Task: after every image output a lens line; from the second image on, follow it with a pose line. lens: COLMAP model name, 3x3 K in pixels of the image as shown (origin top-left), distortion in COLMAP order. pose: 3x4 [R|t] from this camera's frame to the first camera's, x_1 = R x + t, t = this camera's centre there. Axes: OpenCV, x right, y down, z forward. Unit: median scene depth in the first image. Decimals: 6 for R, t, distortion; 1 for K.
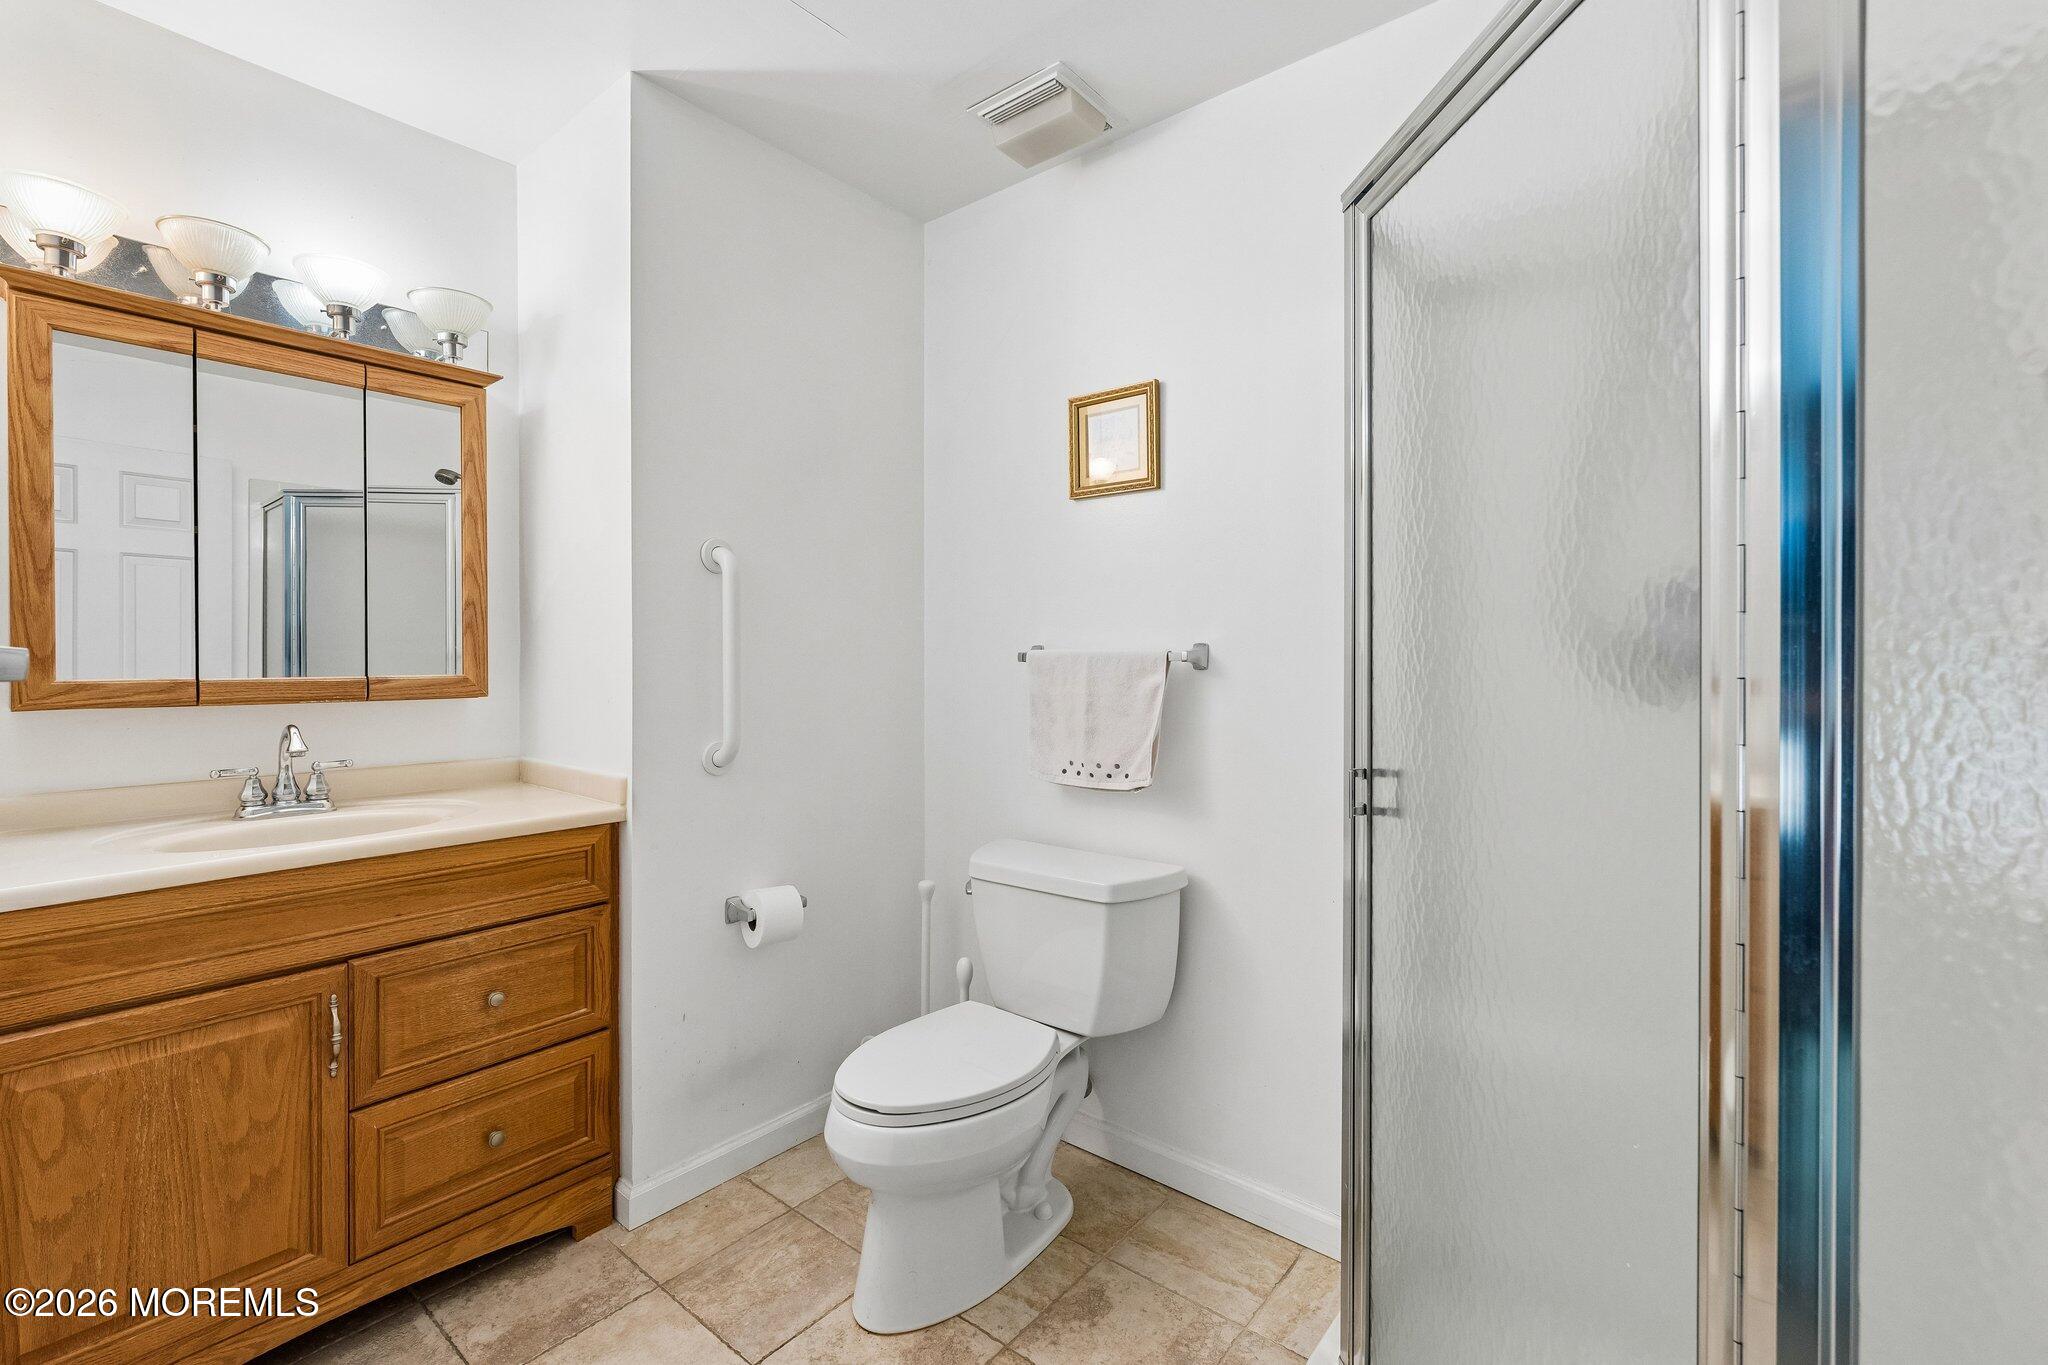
lens RADIAL K [[884.5, 0, 1024.0], [0, 884.5, 682.5], [0, 0, 1]] dist [0.001203, -0.000064]
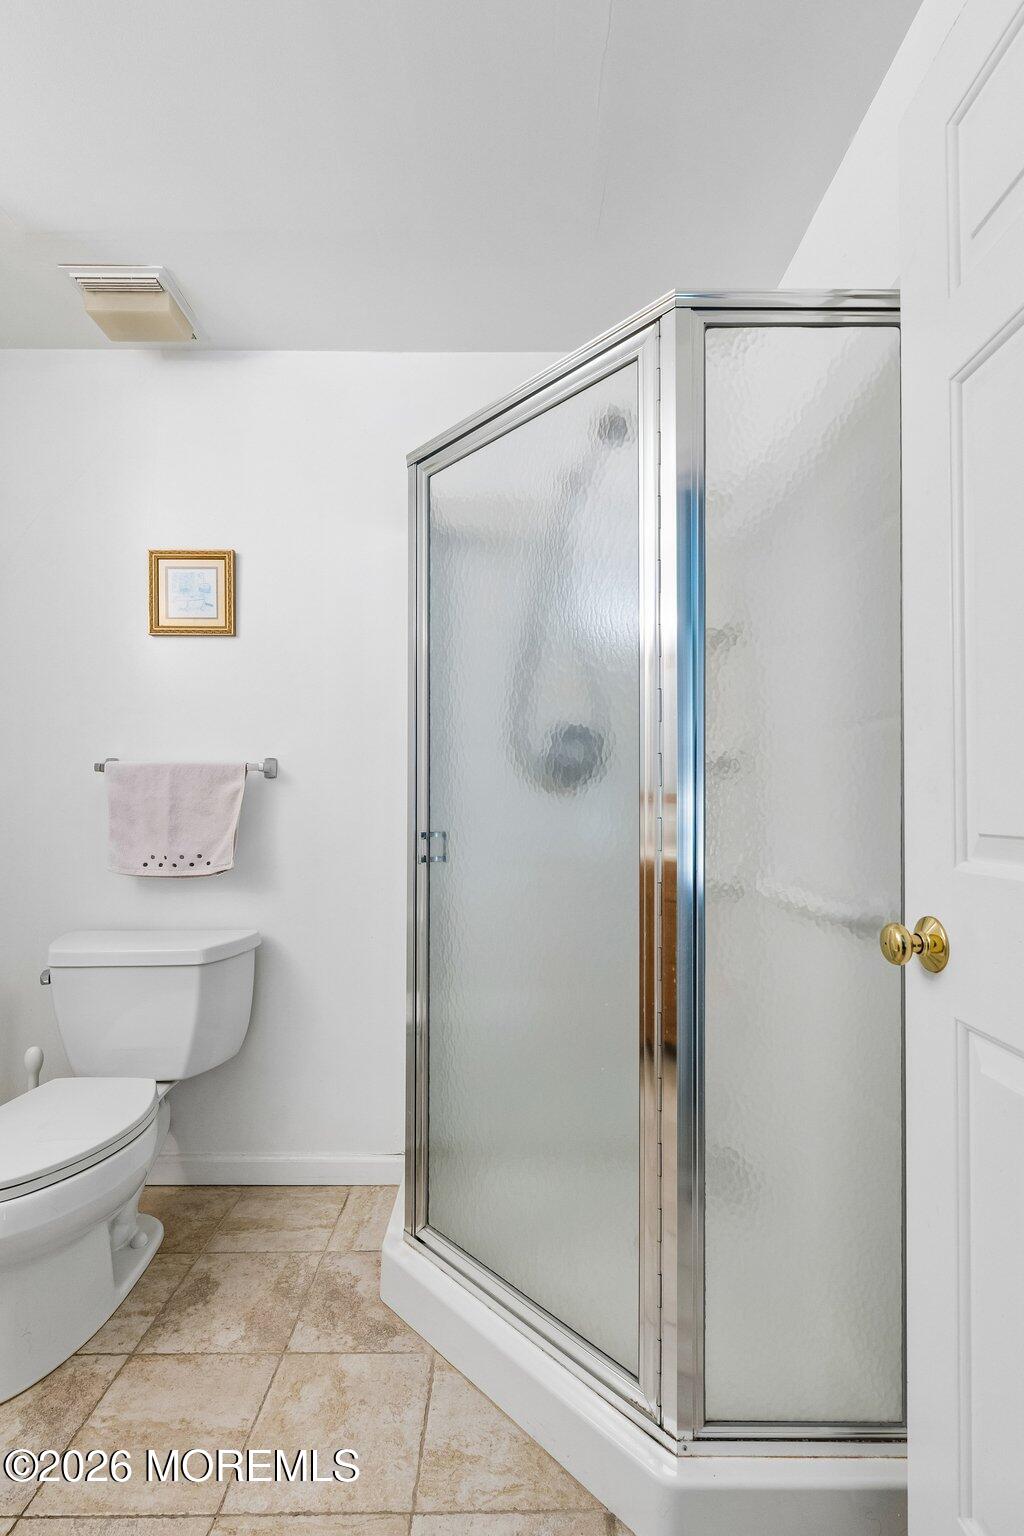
lens RADIAL K [[664.9, 0, 510.5], [0, 664.9, 813.1], [0, 0, 1]] dist [0.001899, 0.000146]
pose [[0.773413, -0.009973, 0.633823, -0.153575], [0.015184, 0.999881, -0.002795, 0.045827], [-0.633720, 0.011786, 0.773473, 0.005298]]
